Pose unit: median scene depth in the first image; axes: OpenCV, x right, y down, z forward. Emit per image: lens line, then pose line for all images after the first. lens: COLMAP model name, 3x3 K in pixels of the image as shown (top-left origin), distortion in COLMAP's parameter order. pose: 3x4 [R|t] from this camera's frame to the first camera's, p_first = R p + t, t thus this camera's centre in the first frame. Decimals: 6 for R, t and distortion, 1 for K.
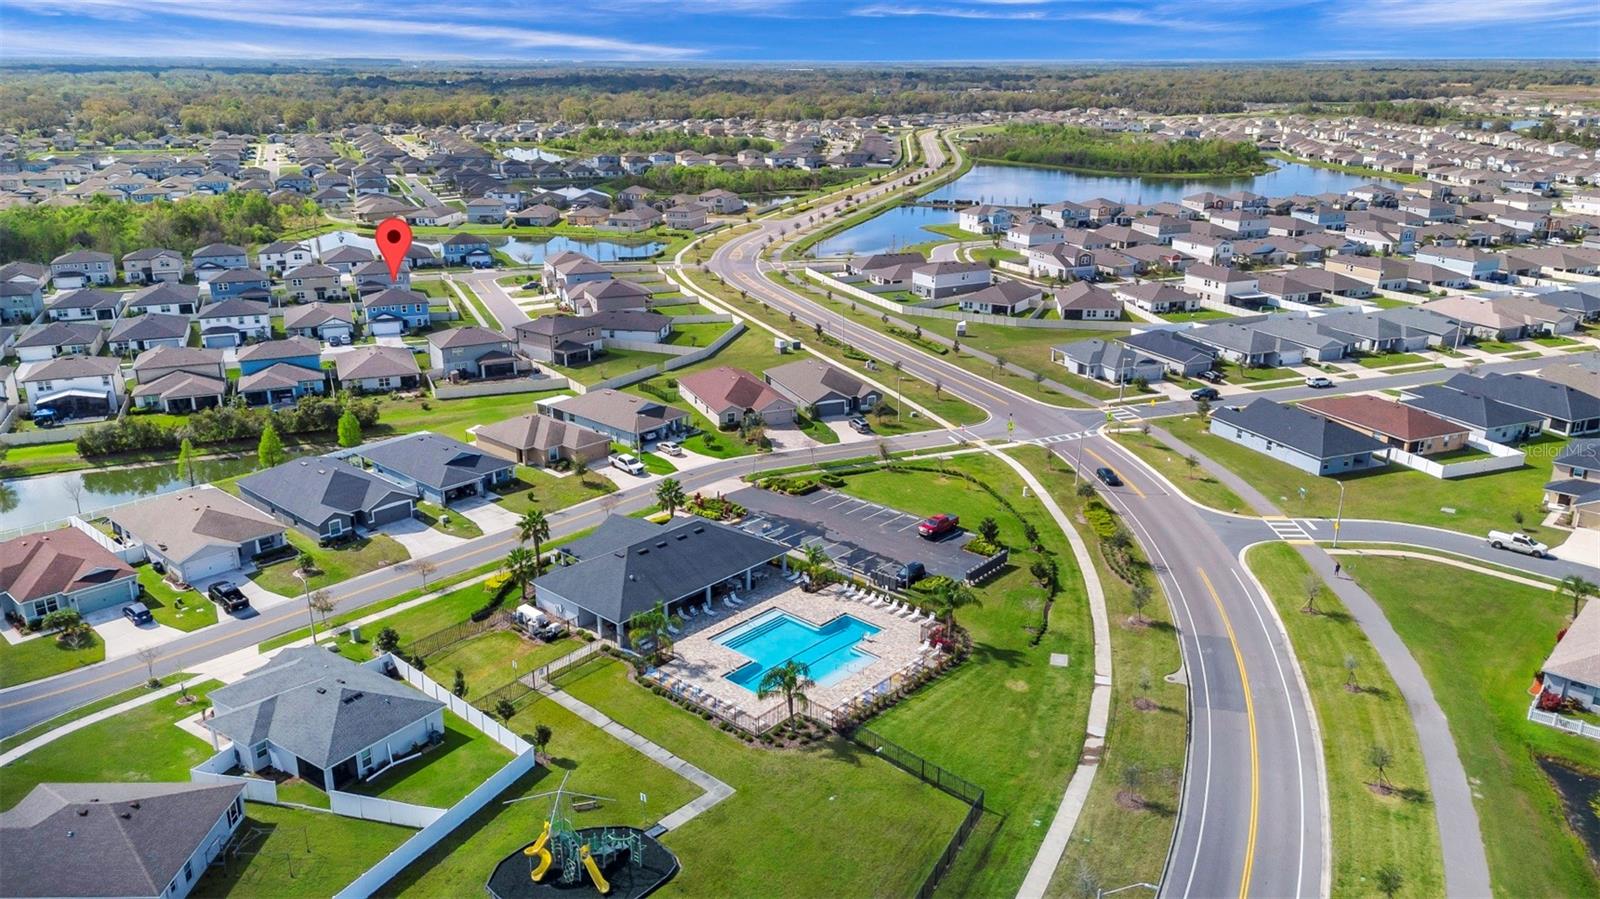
lens RADIAL K [[1185.9, 0, 797.3], [0, 1185.9, 449.2], [0, 0, 1]] dist [0.072425, -0.077057]
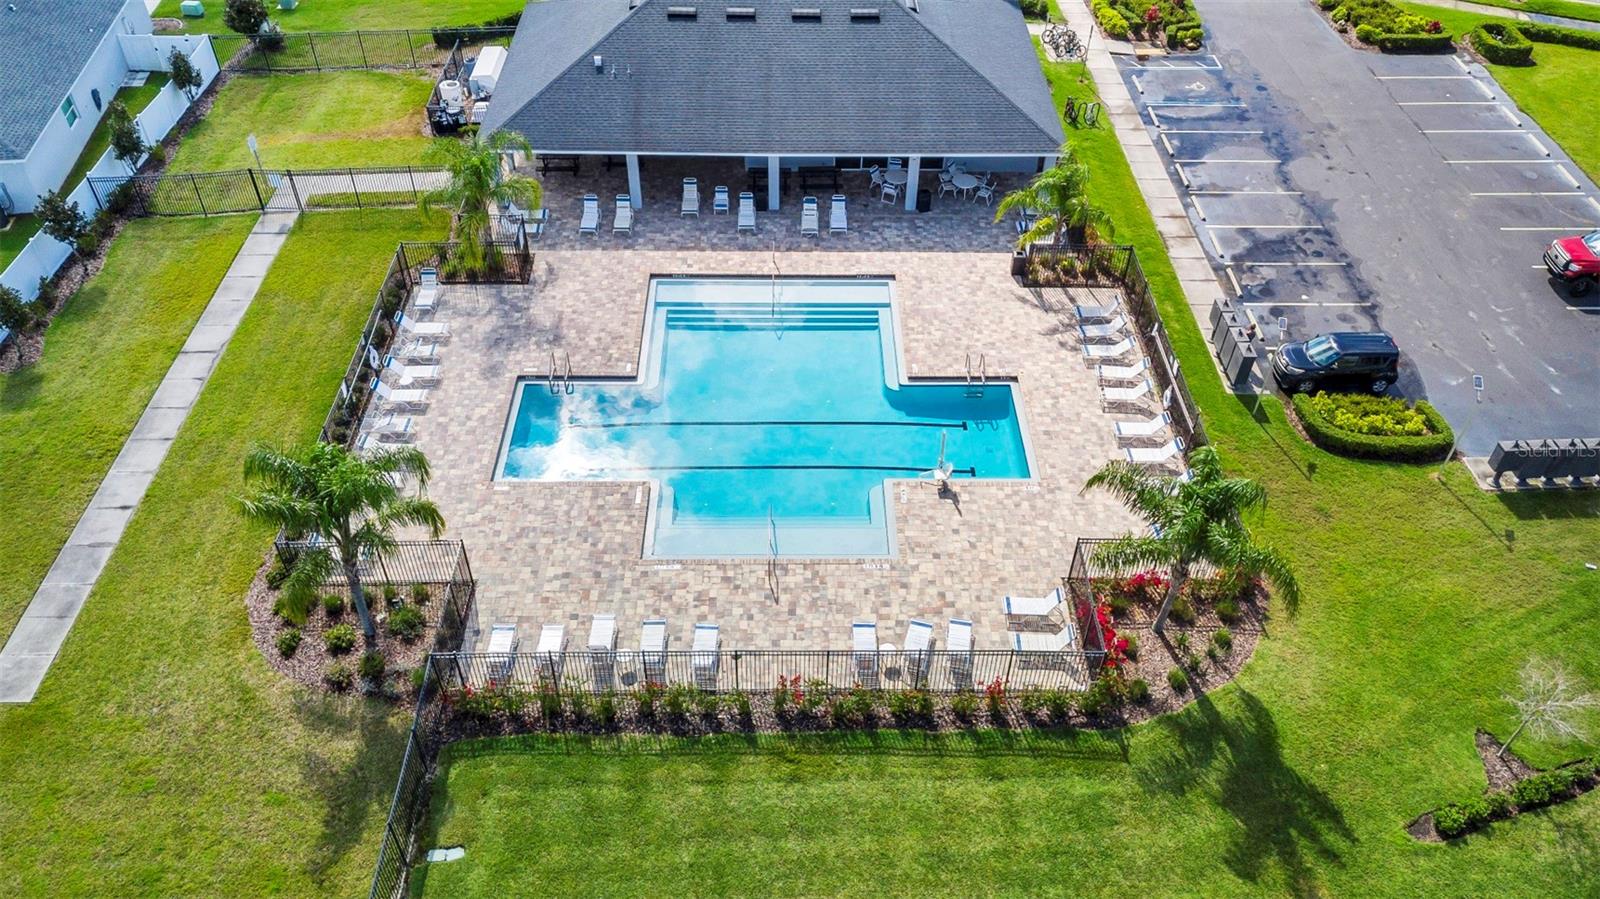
lens RADIAL K [[1185.9, 0, 797.3], [0, 1185.9, 449.2], [0, 0, 1]] dist [0.072425, -0.077057]
pose [[0.684211, 0.510881, -0.520438, 0.187021], [-0.243409, 0.832682, 0.497386, -0.003533], [0.687464, -0.213638, 0.694083, 0.699128]]
